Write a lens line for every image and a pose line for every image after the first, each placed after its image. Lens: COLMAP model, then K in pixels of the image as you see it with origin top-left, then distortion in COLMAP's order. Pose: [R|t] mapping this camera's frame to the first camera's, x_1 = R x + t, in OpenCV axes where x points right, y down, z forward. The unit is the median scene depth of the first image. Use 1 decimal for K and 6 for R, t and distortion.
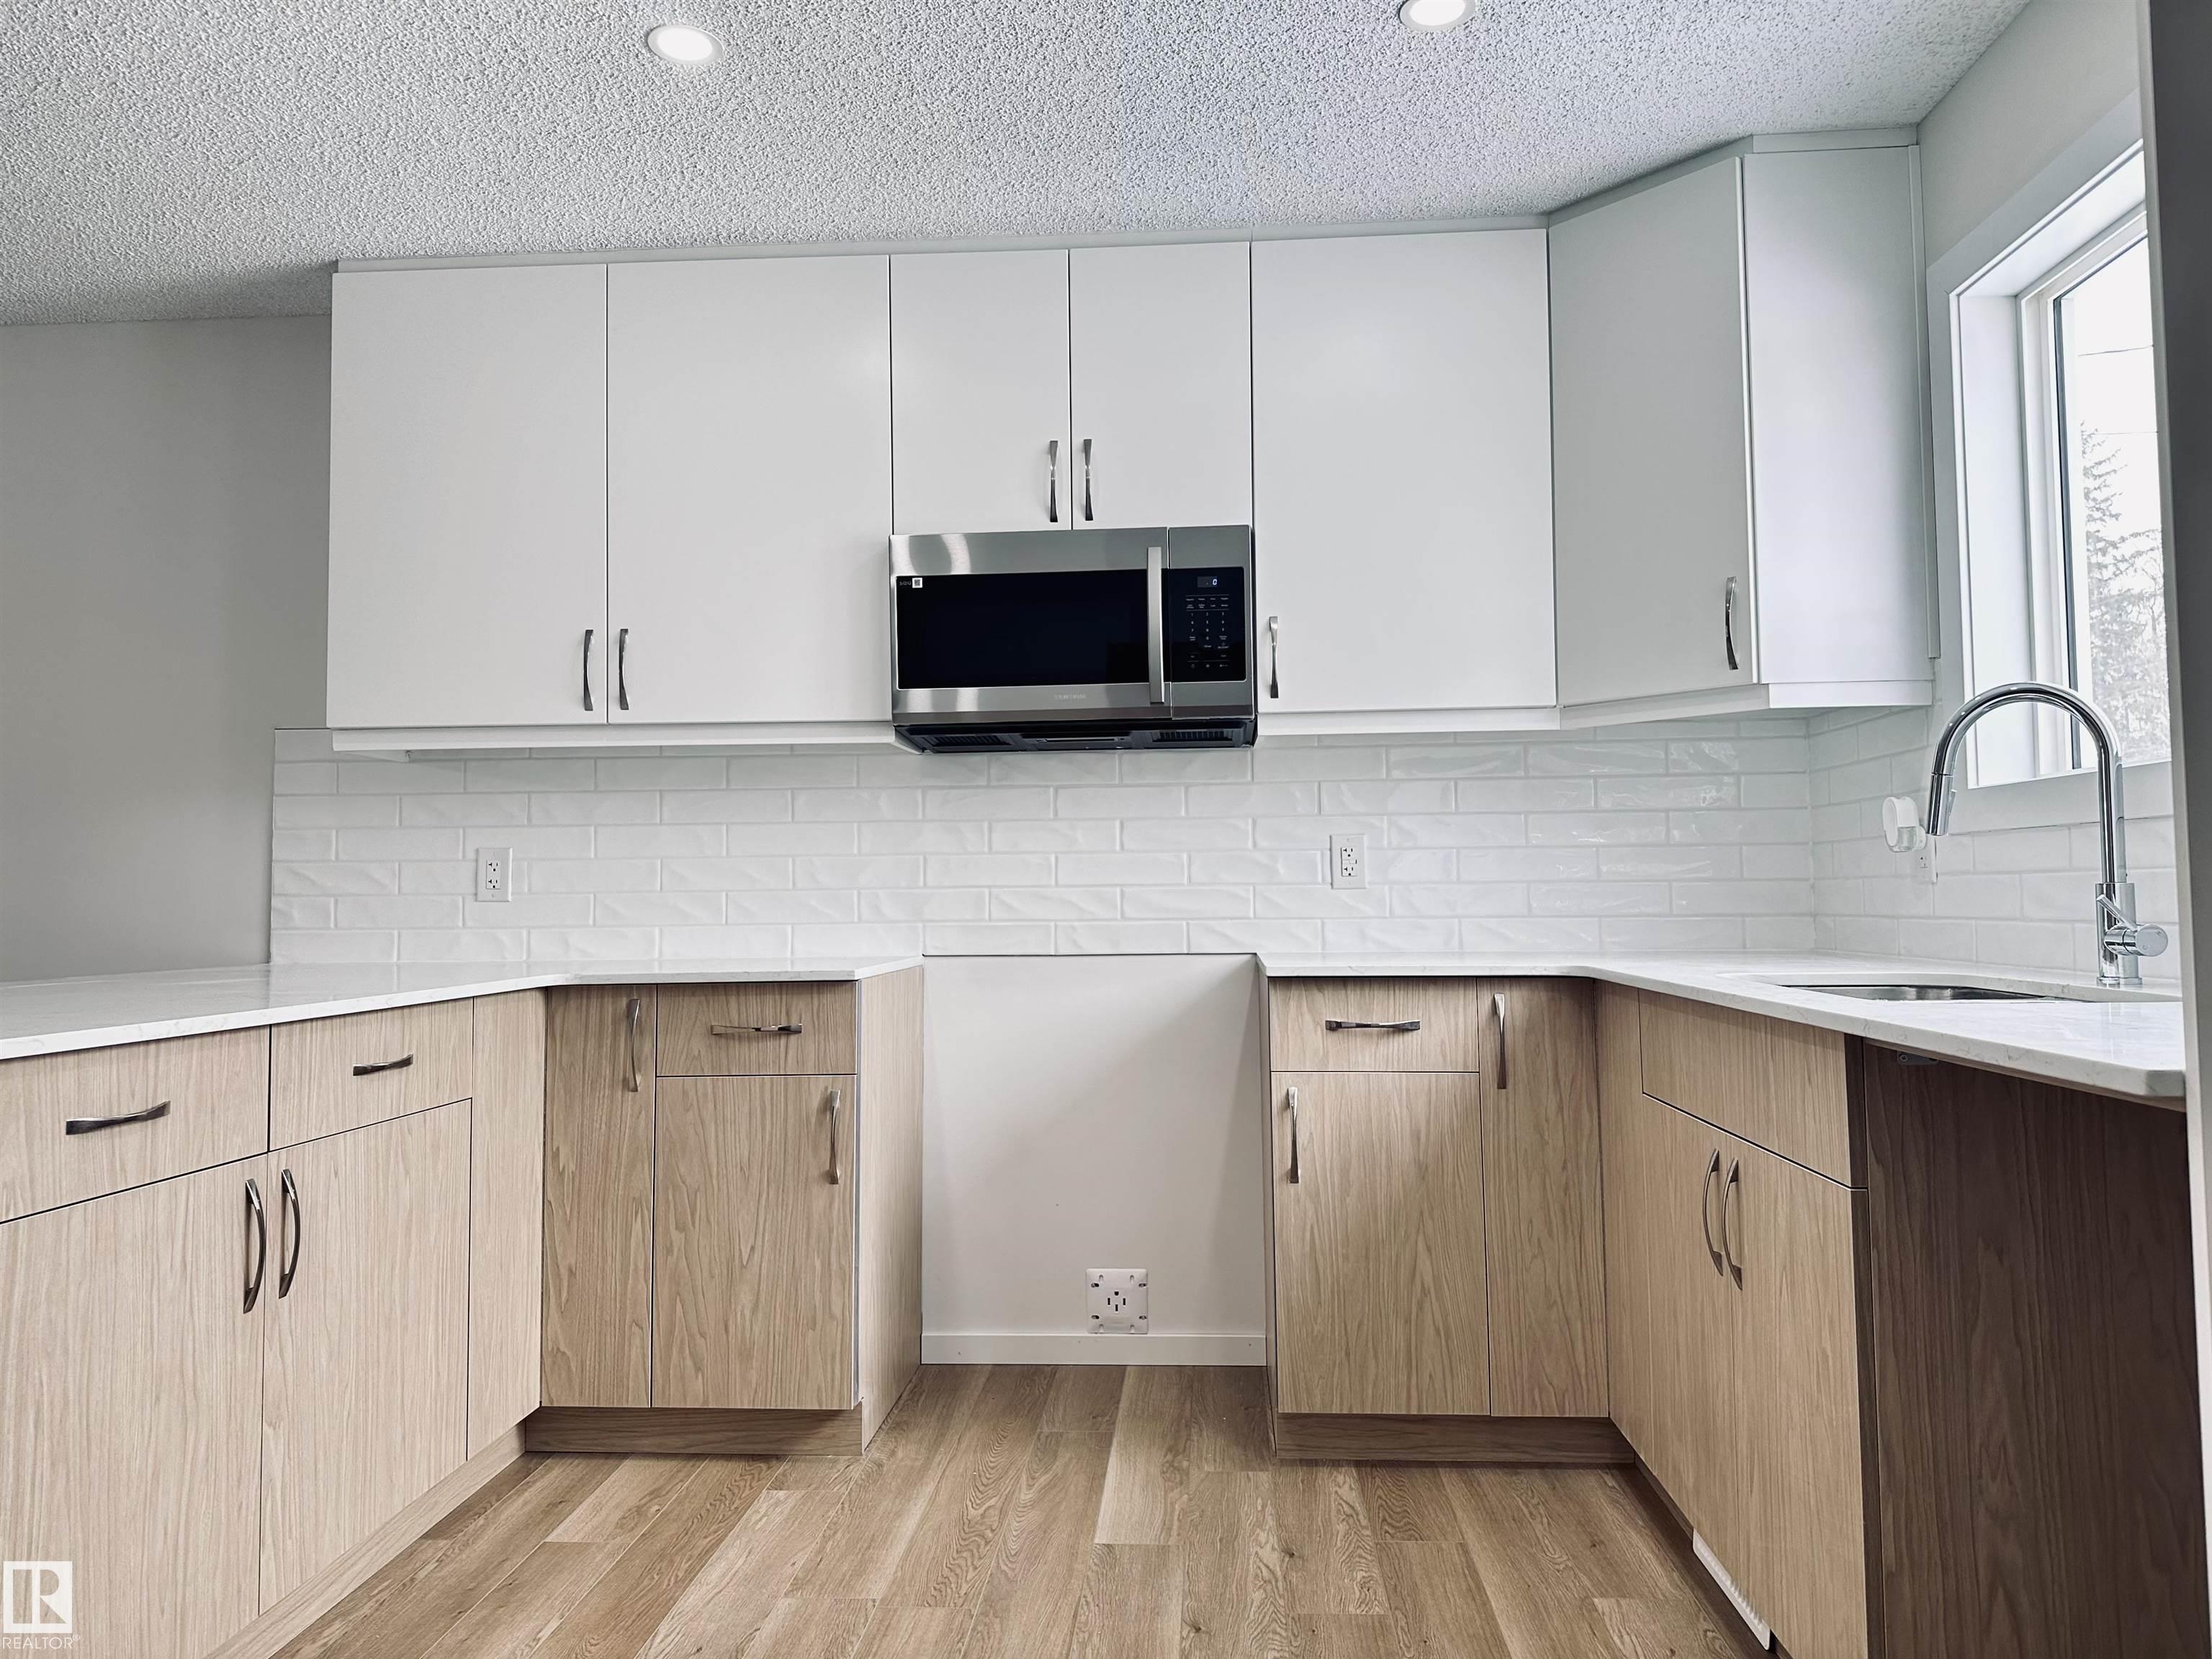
lens RADIAL K [[1545.1, 0, 1112.0], [0, 1545.1, 821.0], [0, 0, 1]] dist [0.094123, -0.120387]
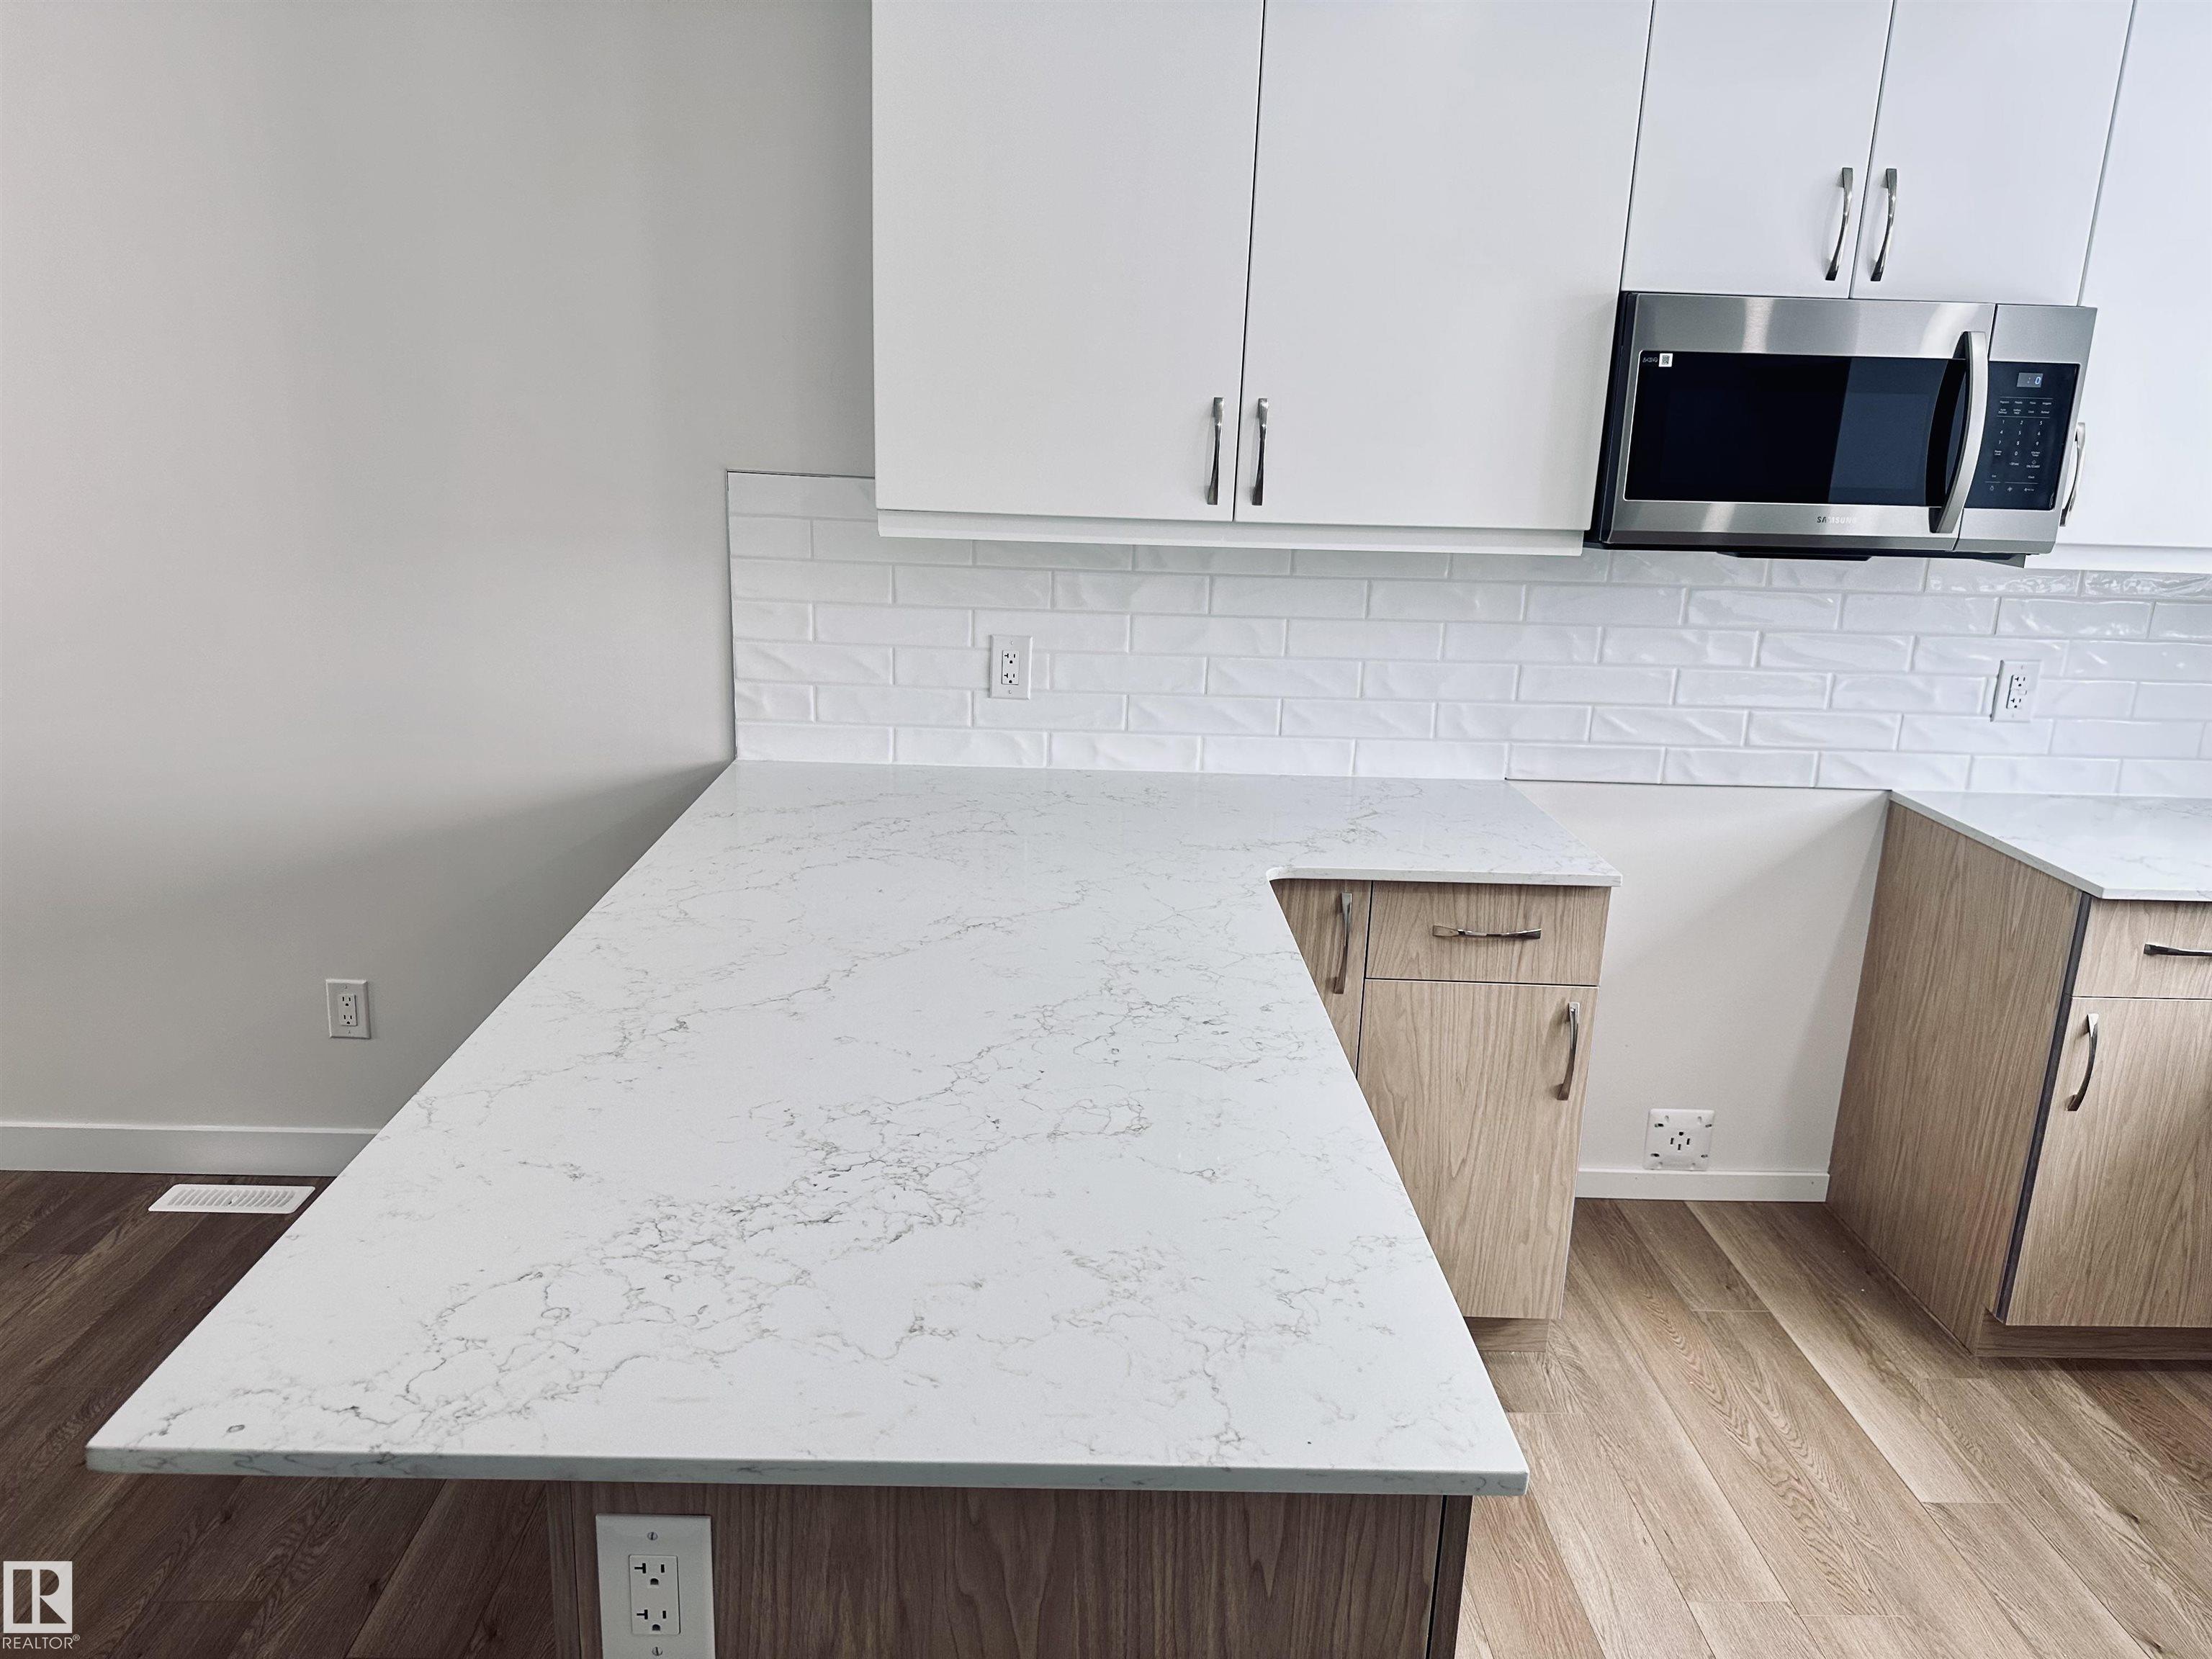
lens RADIAL K [[1543.3, 0, 1092.6], [0, 1543.3, 814.2], [0, 0, 1]] dist [0.067617, -0.086709]
pose [[0.995139, 0.019324, 0.096565, -0.535442], [-0.047503, 0.953135, 0.298793, -0.174858], [-0.086266, -0.301927, 0.949420, 0.229994]]
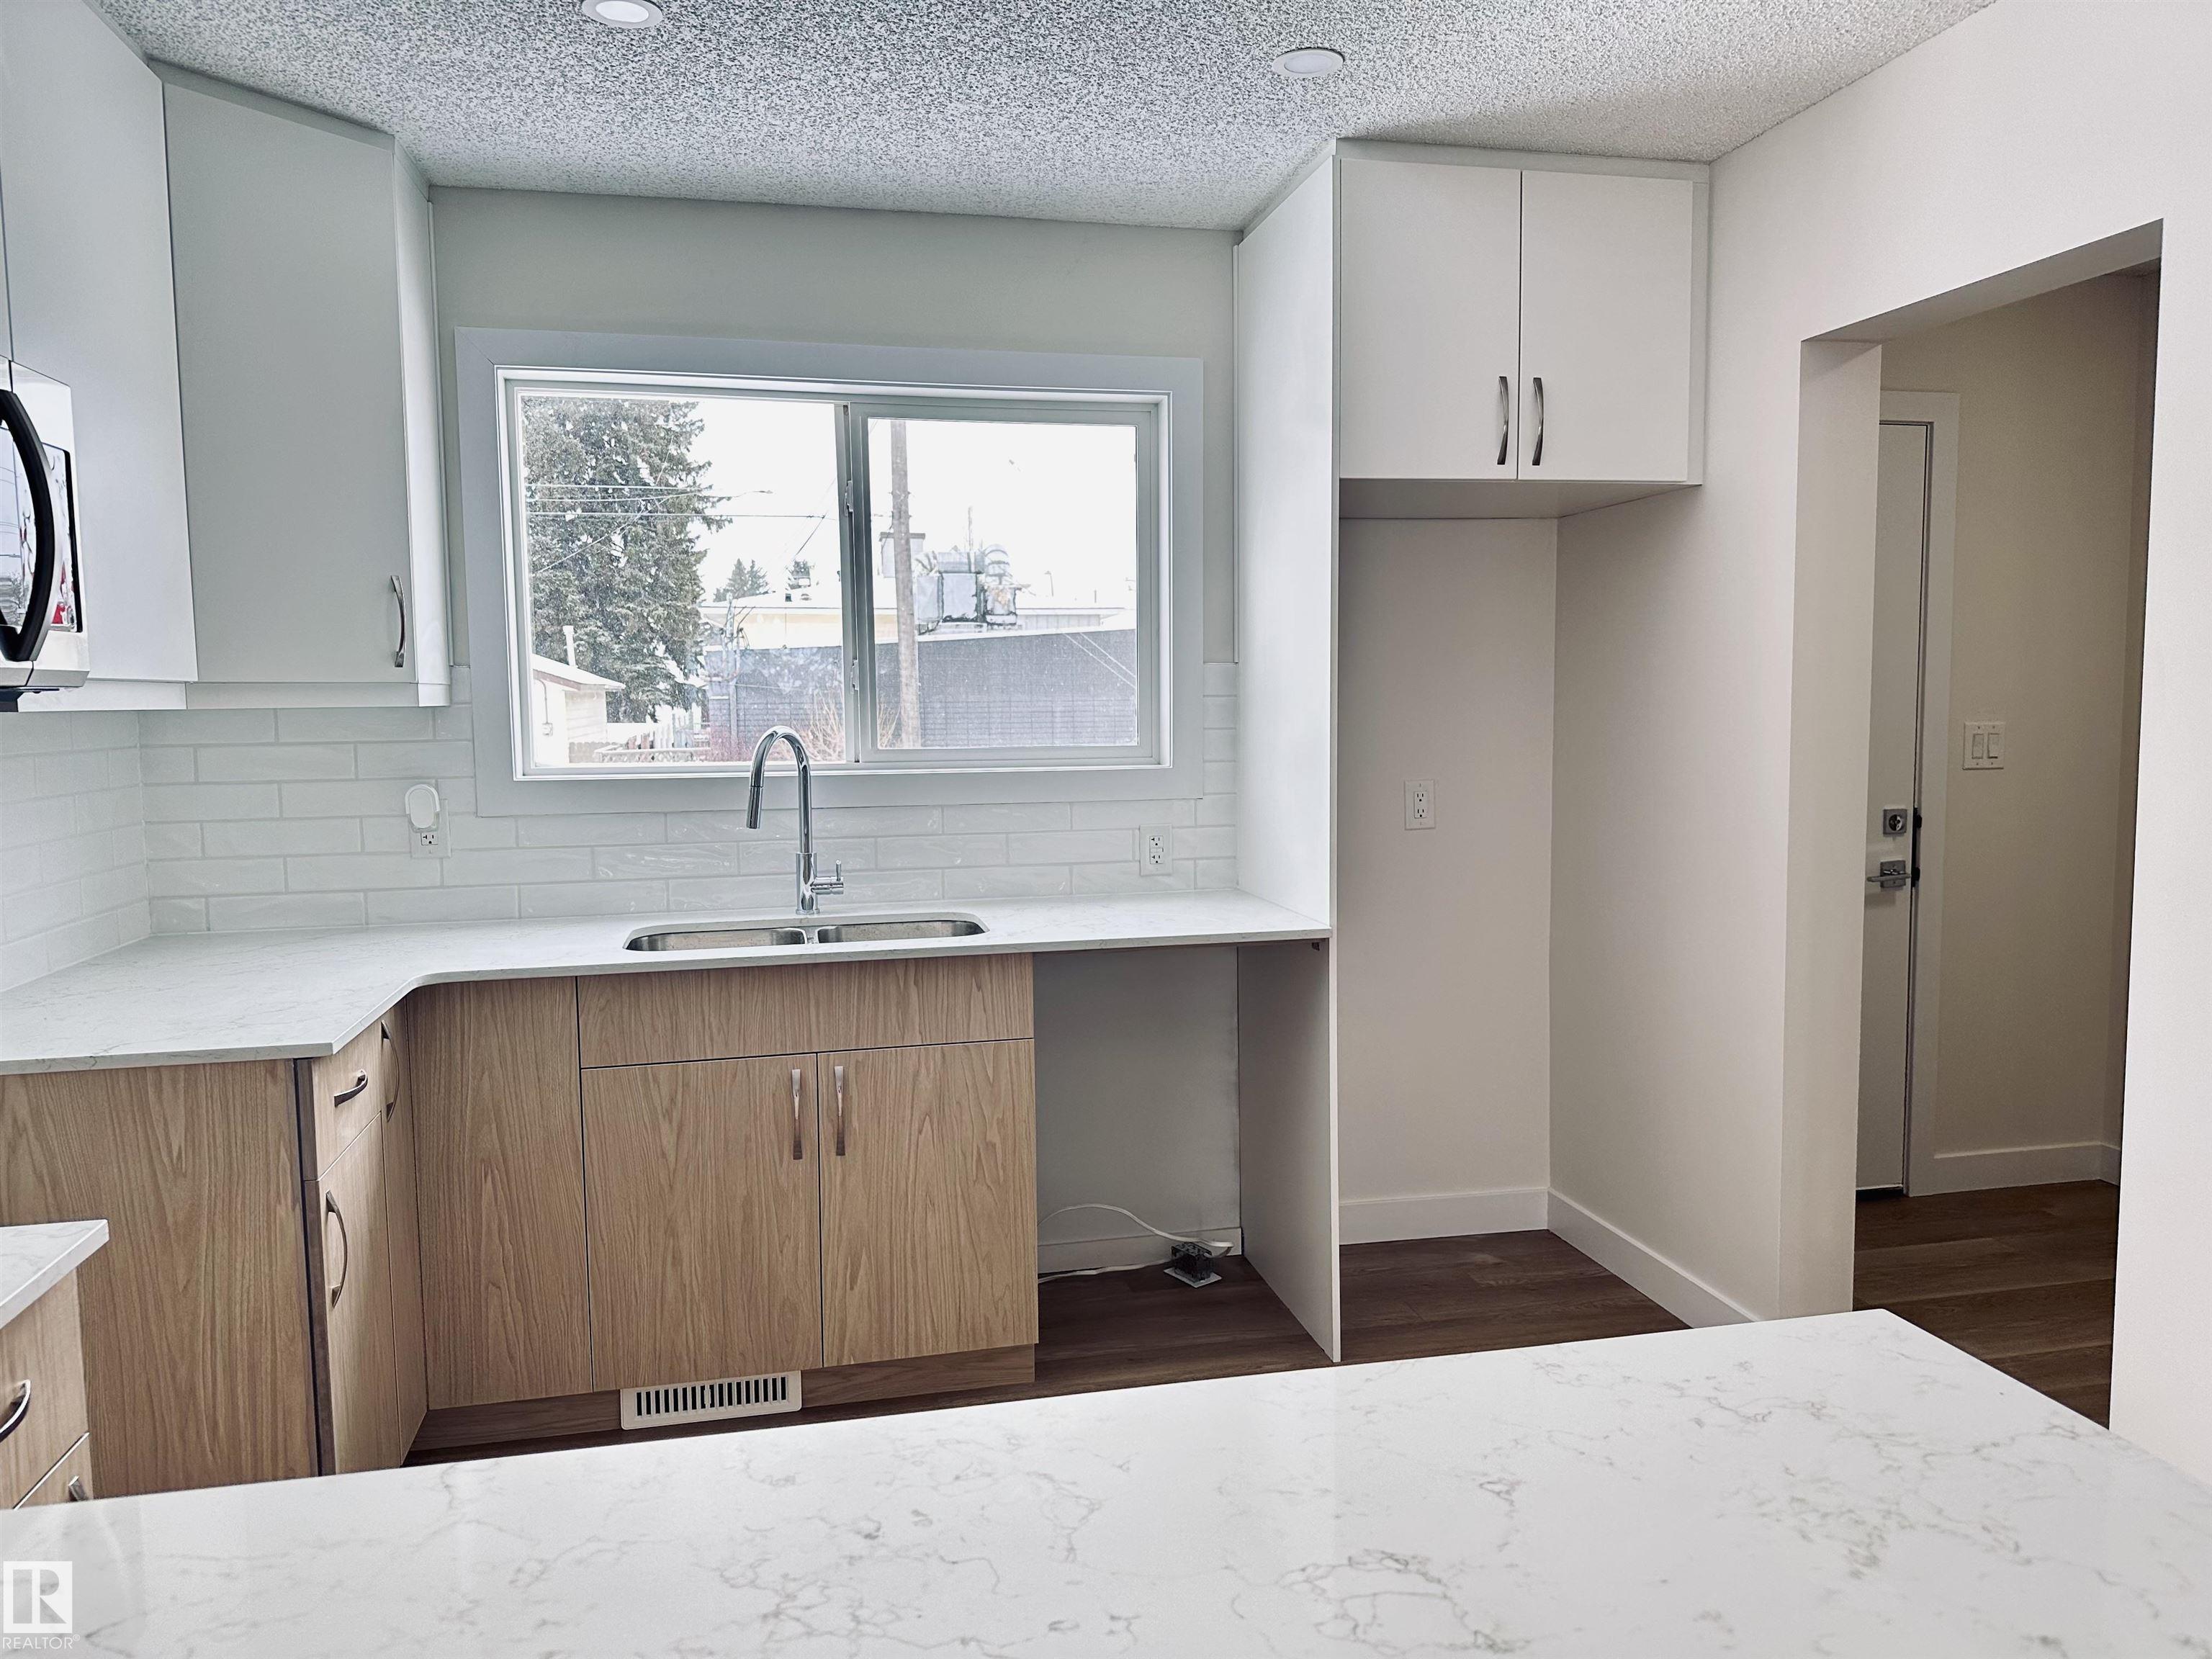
lens RADIAL K [[1538.3, 0, 1112.9], [0, 1538.3, 826.3], [0, 0, 1]] dist [0.111993, -0.166374]
pose [[-0.279673, -0.066338, 0.957801, -0.724623], [-0.031877, 0.997702, 0.059794, -0.068803], [-0.959566, -0.013809, -0.281144, 0.833857]]
